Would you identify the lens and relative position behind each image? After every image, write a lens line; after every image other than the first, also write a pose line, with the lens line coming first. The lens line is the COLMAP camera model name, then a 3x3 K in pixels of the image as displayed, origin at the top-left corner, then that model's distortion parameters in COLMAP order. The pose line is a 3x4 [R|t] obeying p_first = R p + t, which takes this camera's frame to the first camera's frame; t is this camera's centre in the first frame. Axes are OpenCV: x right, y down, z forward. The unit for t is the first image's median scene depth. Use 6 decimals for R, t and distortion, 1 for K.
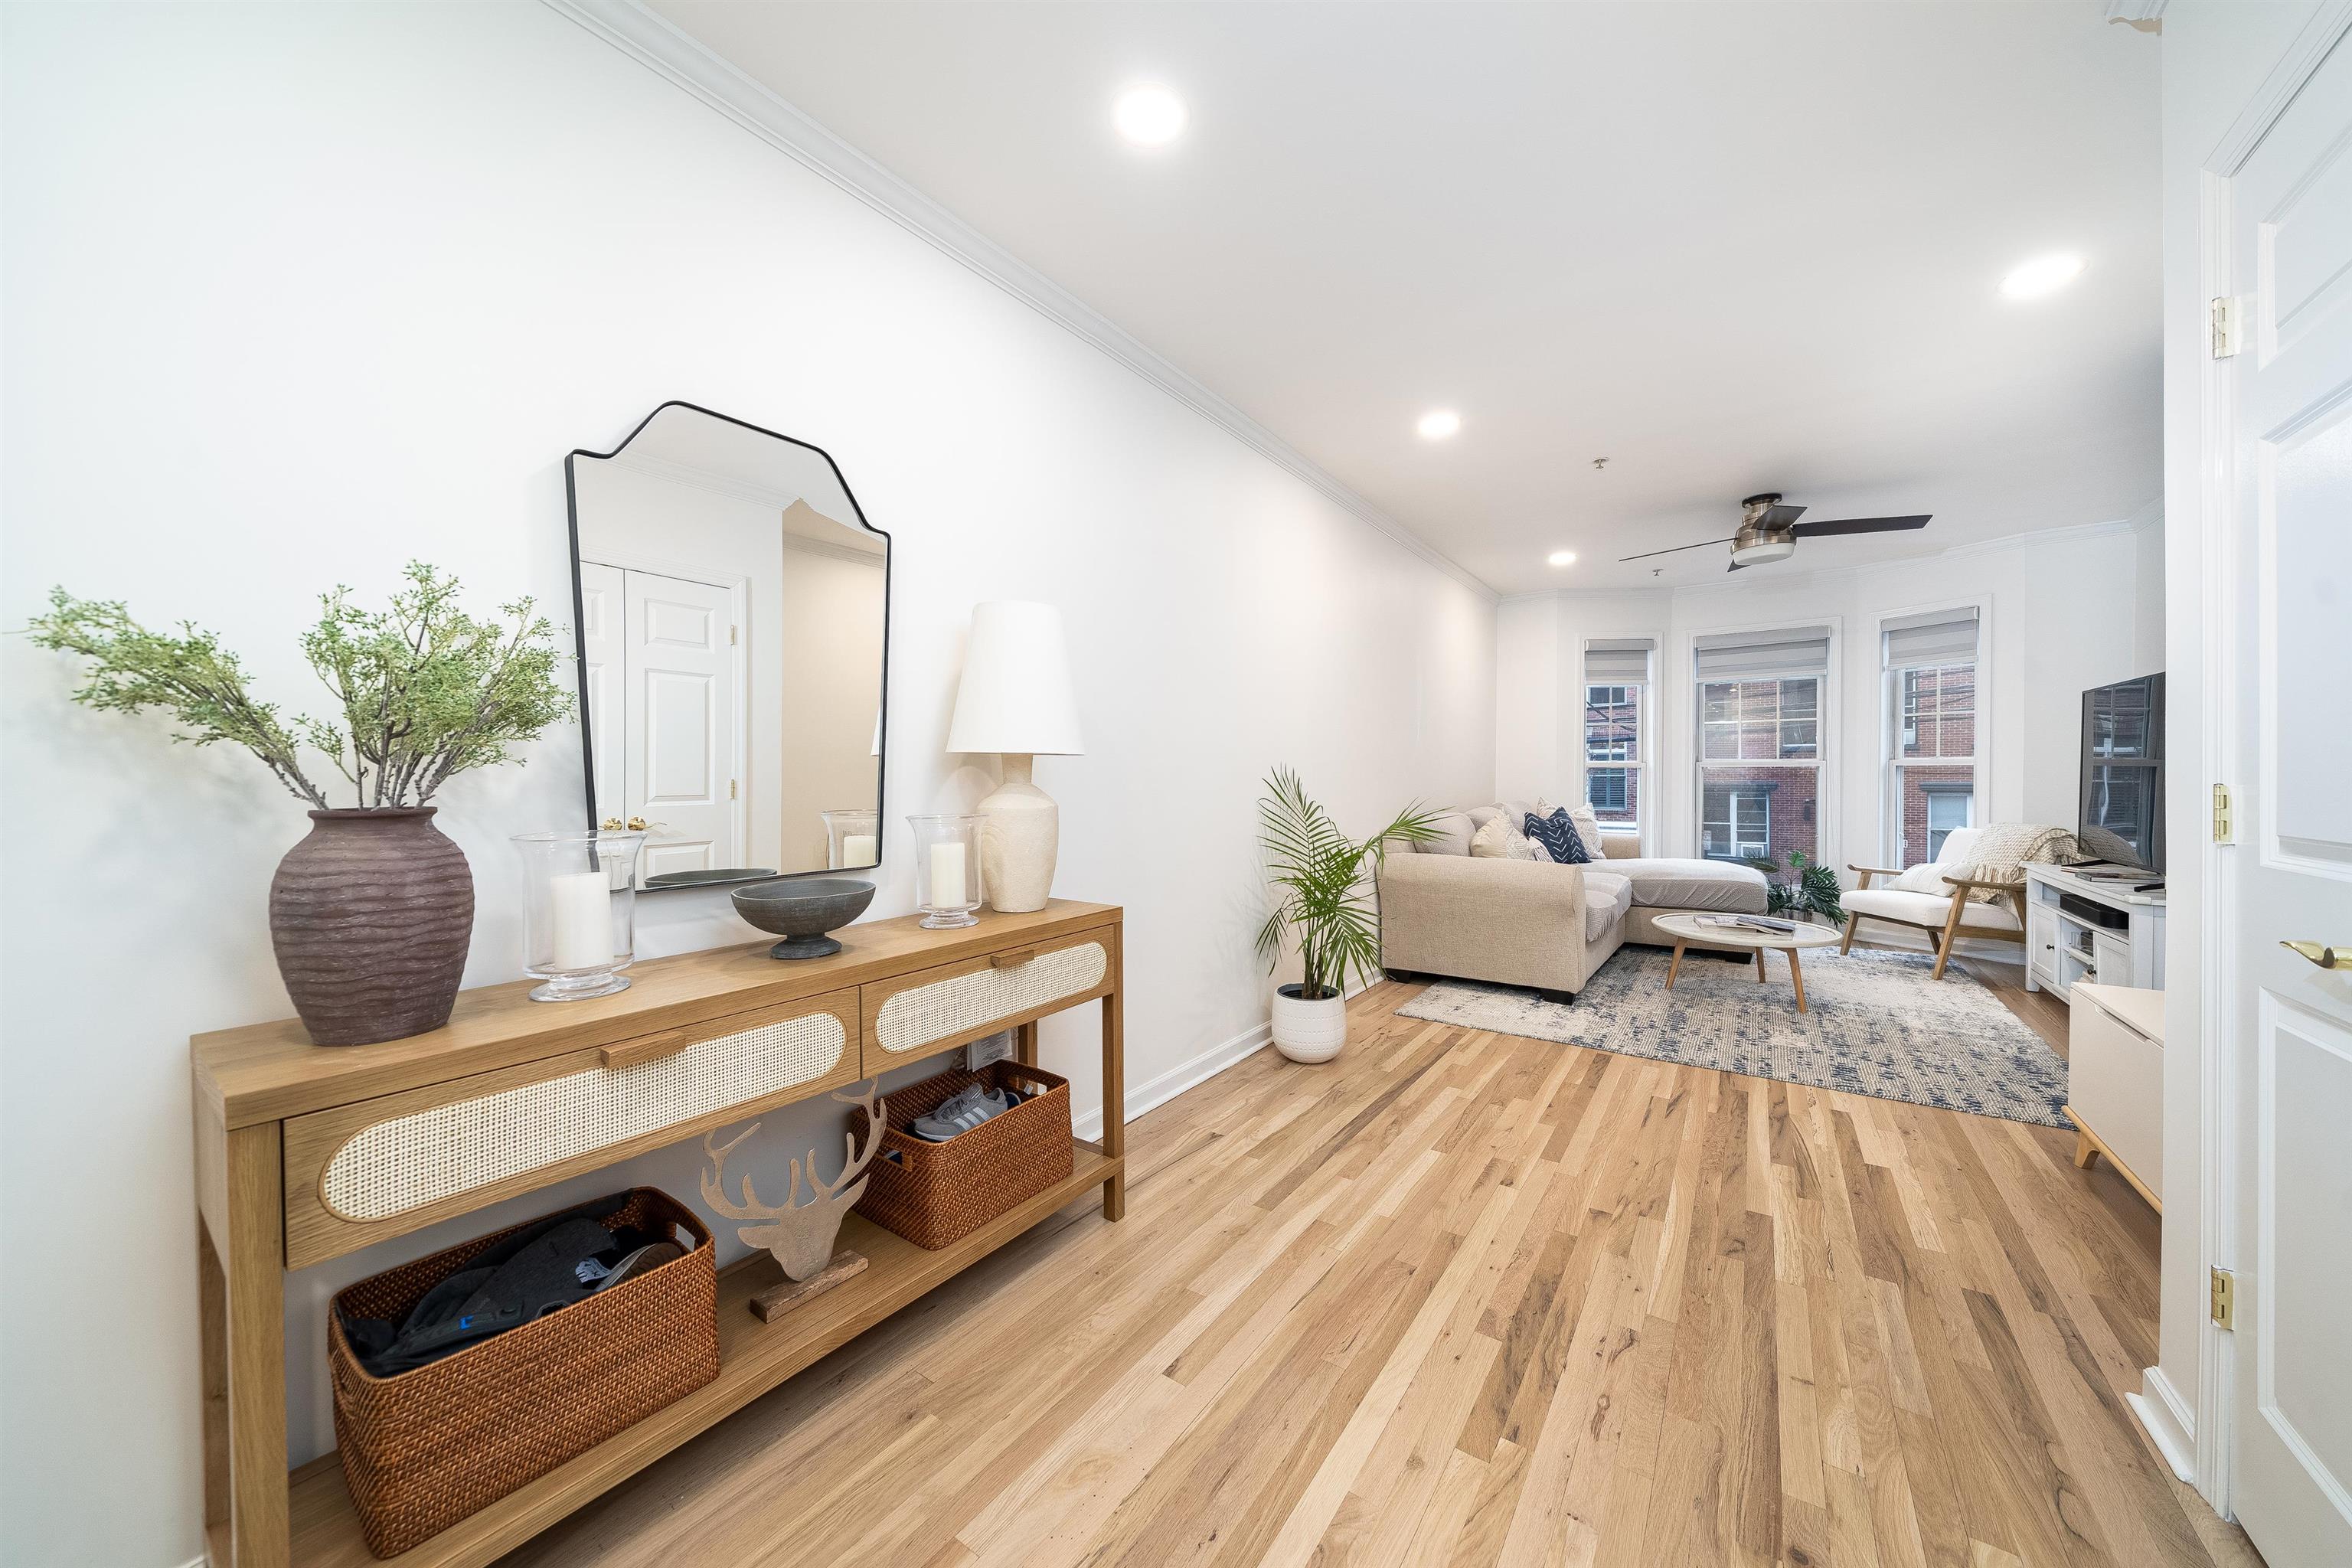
lens RADIAL K [[830.4, 0, 1176.8], [0, 830.4, 777.6], [0, 0, 1]] dist [-0.001874, -0.000244]
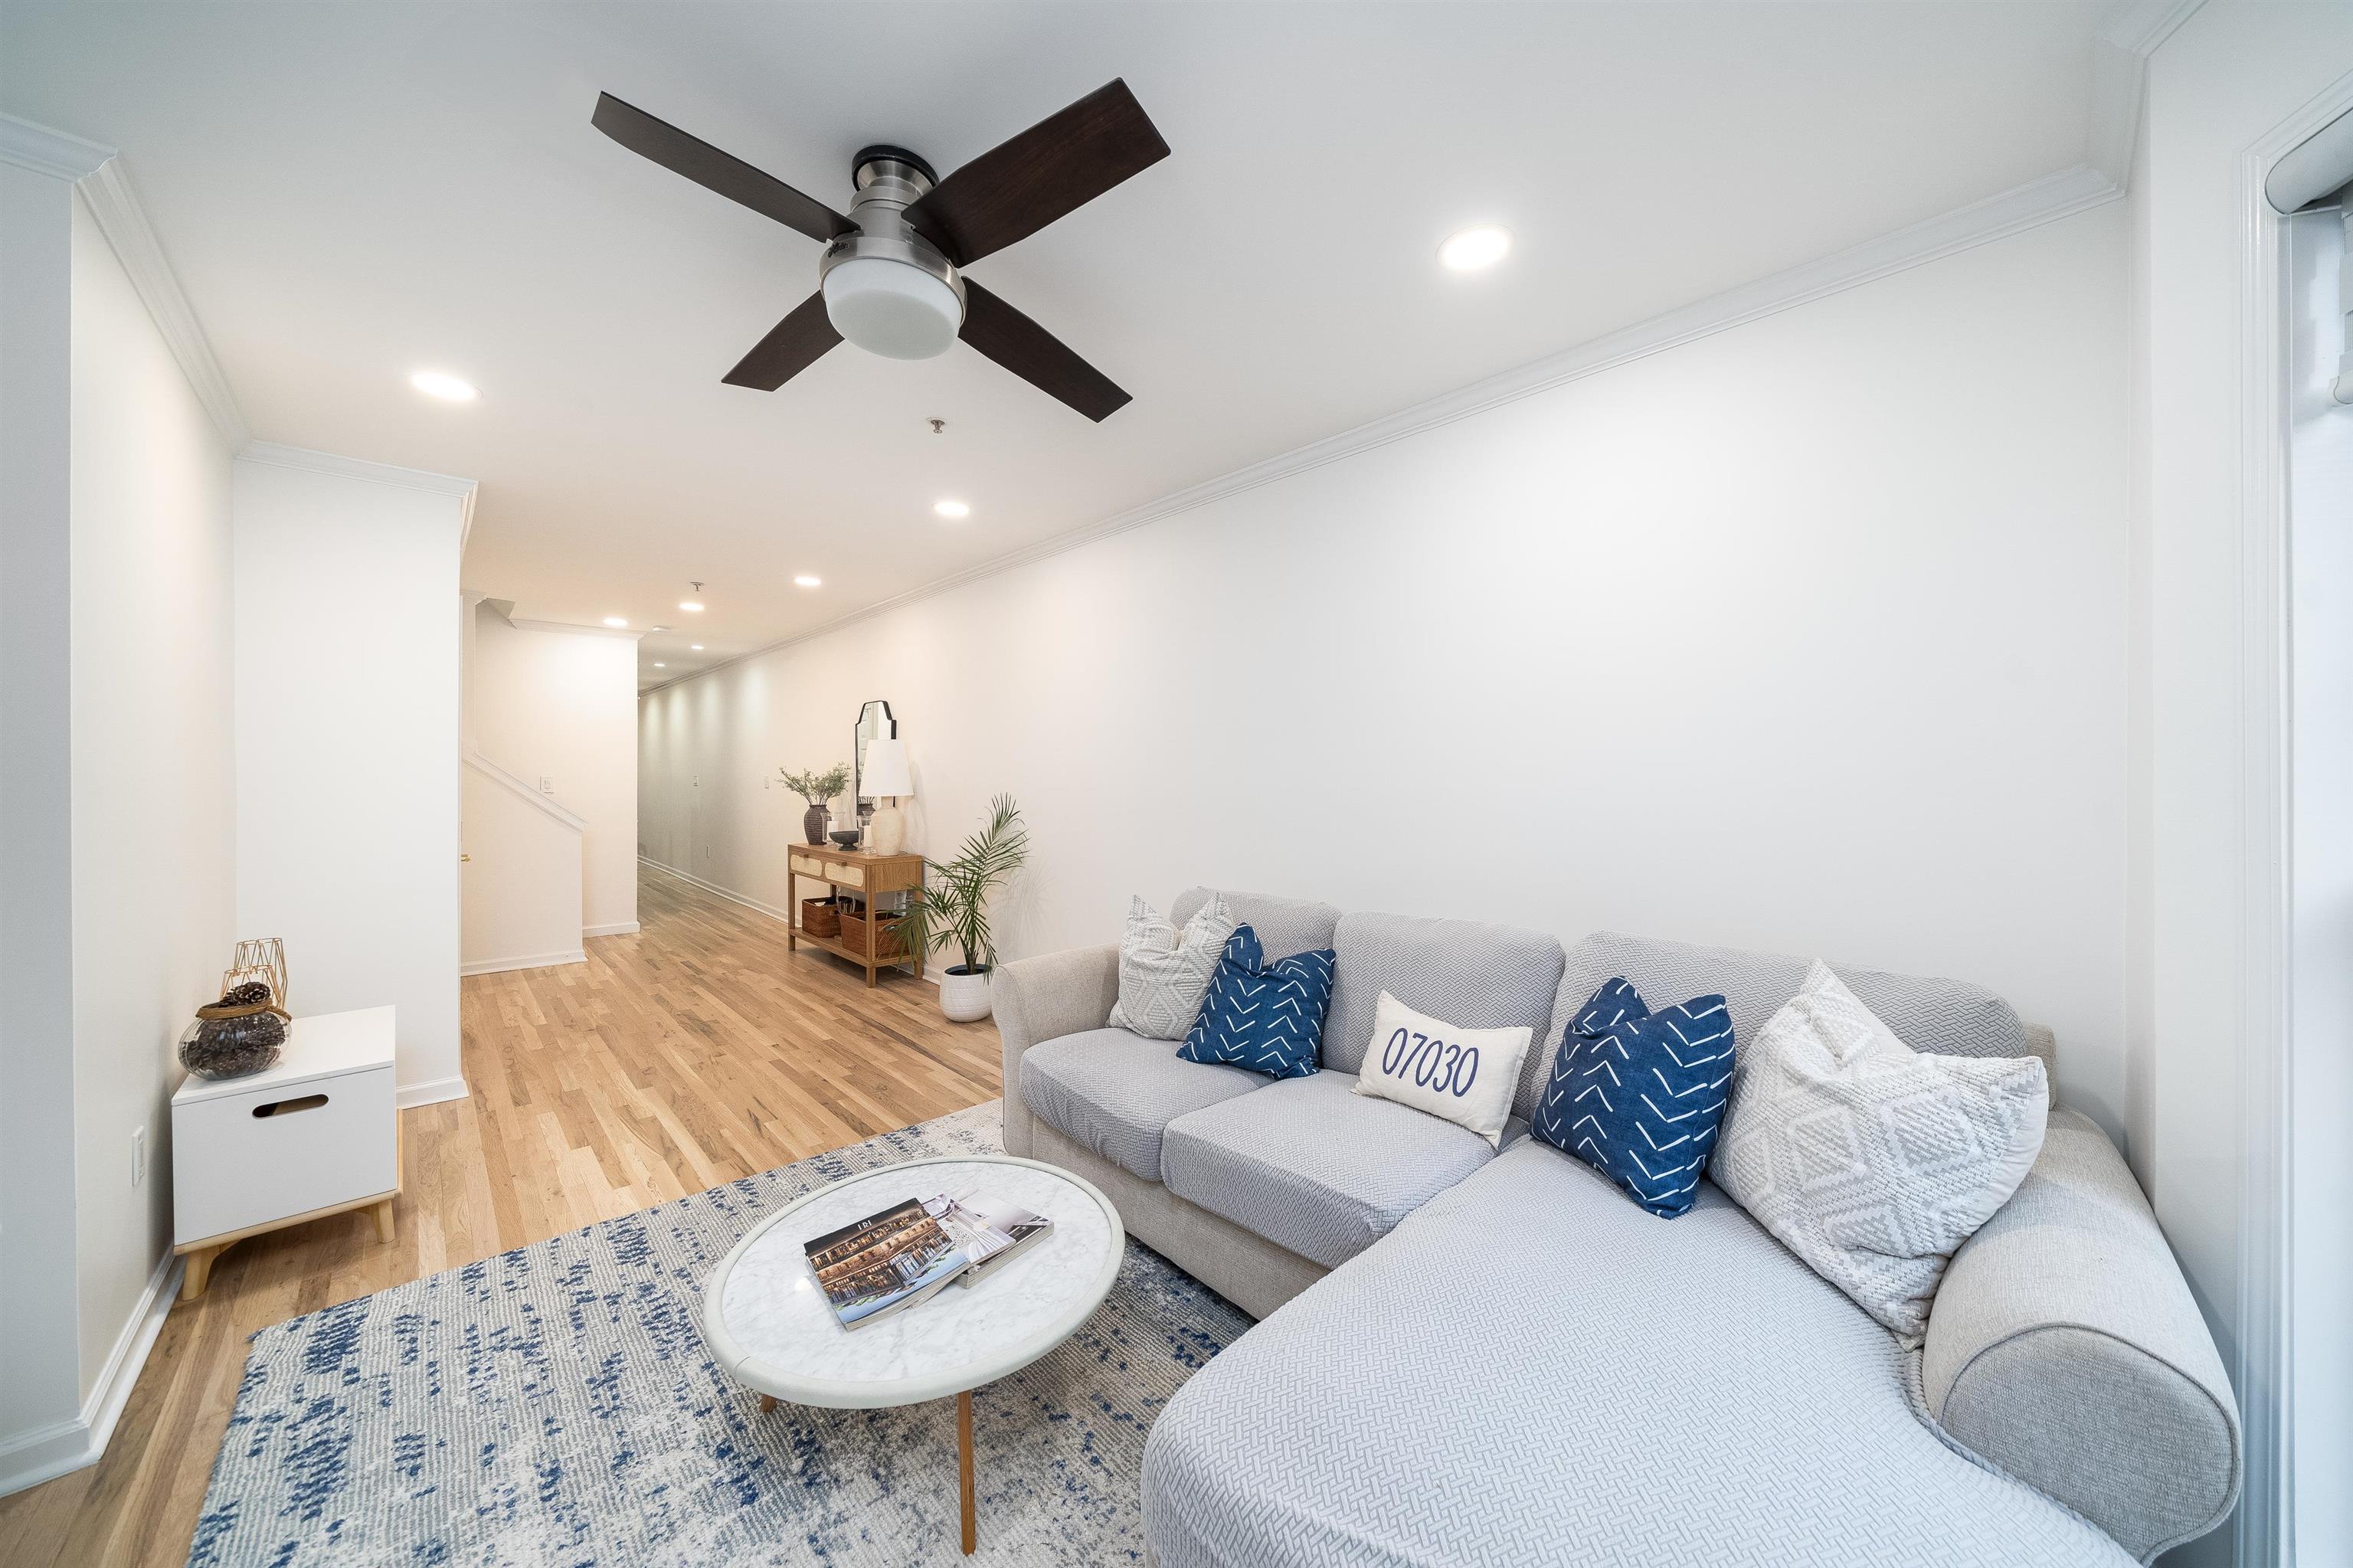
lens RADIAL K [[810.2, 0, 1176.5], [0, 810.2, 784.0], [0, 0, 1]] dist [-0.004901, -0.000352]
pose [[-0.206312, 0.013444, -0.978394, 1.311277], [-0.005153, 0.999877, 0.014825, -0.065068], [0.978473, 0.008100, -0.206217, 1.512591]]
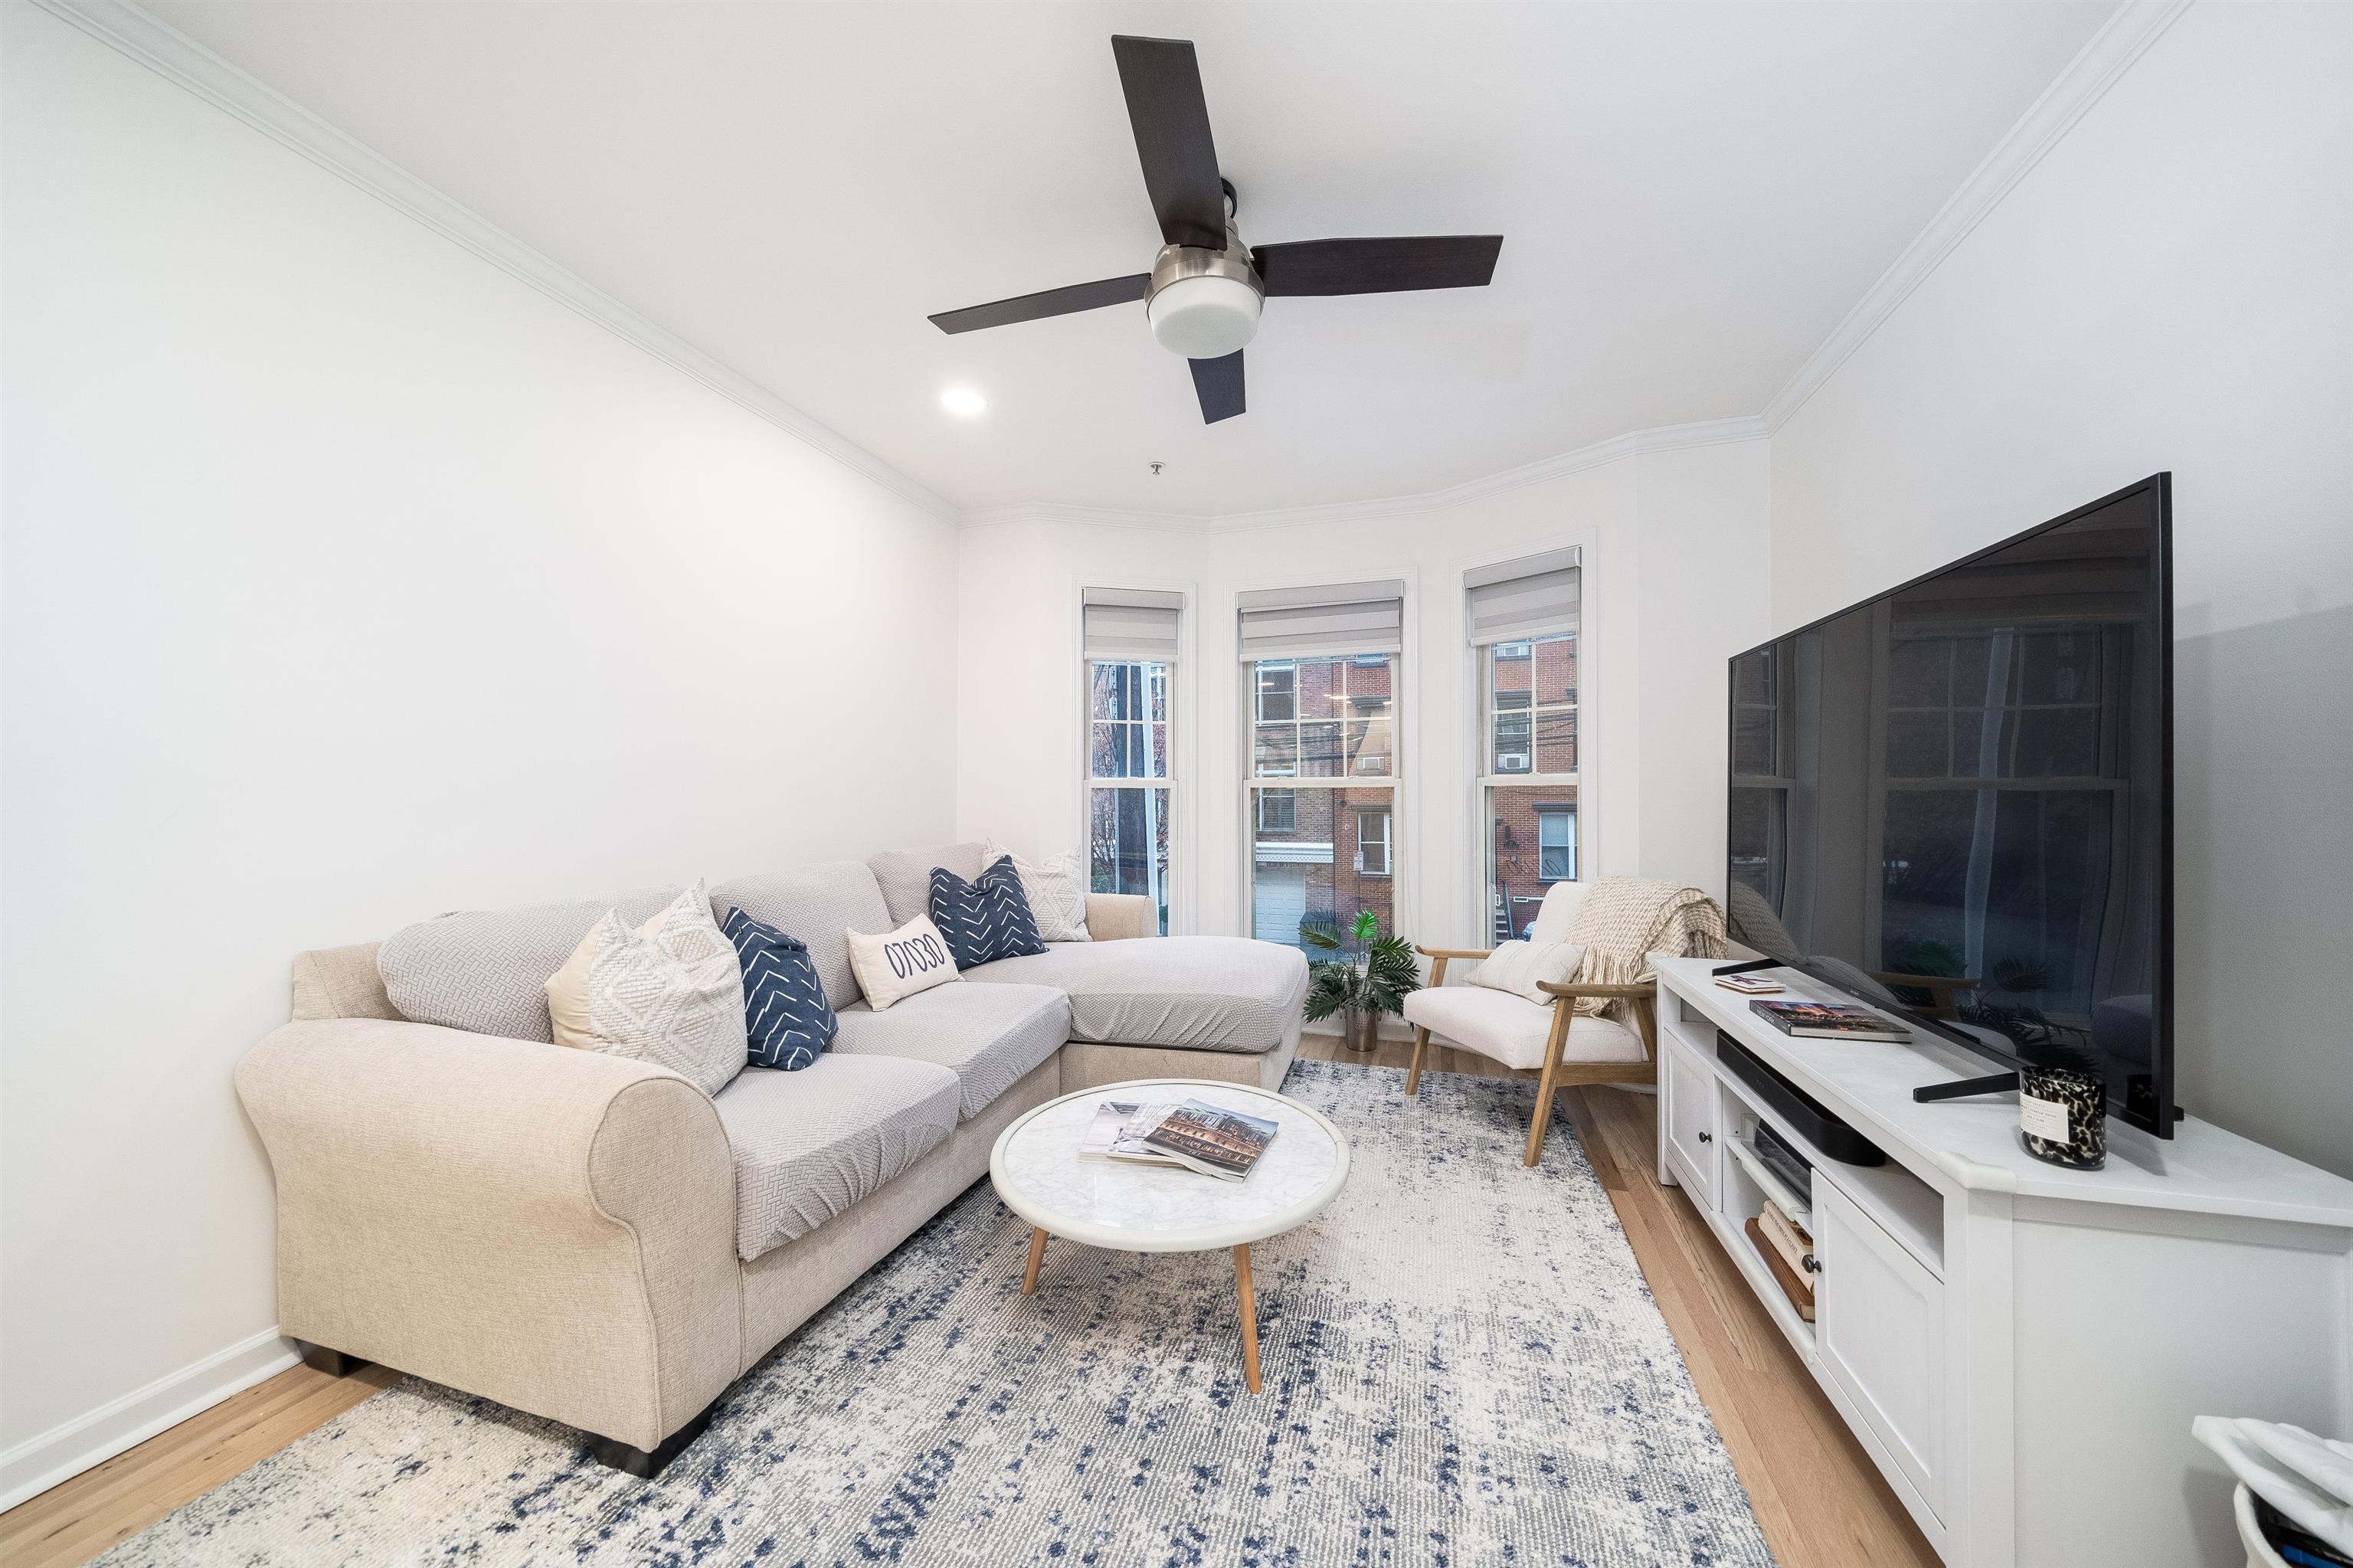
lens RADIAL K [[810.2, 0, 1176.5], [0, 810.2, 784.0], [0, 0, 1]] dist [-0.004901, -0.000352]
pose [[0.951870, 0.003174, 0.306485, 0.694782], [0.001977, 0.999862, -0.016493, -0.008735], [-0.306495, 0.016305, 0.951733, 0.732538]]
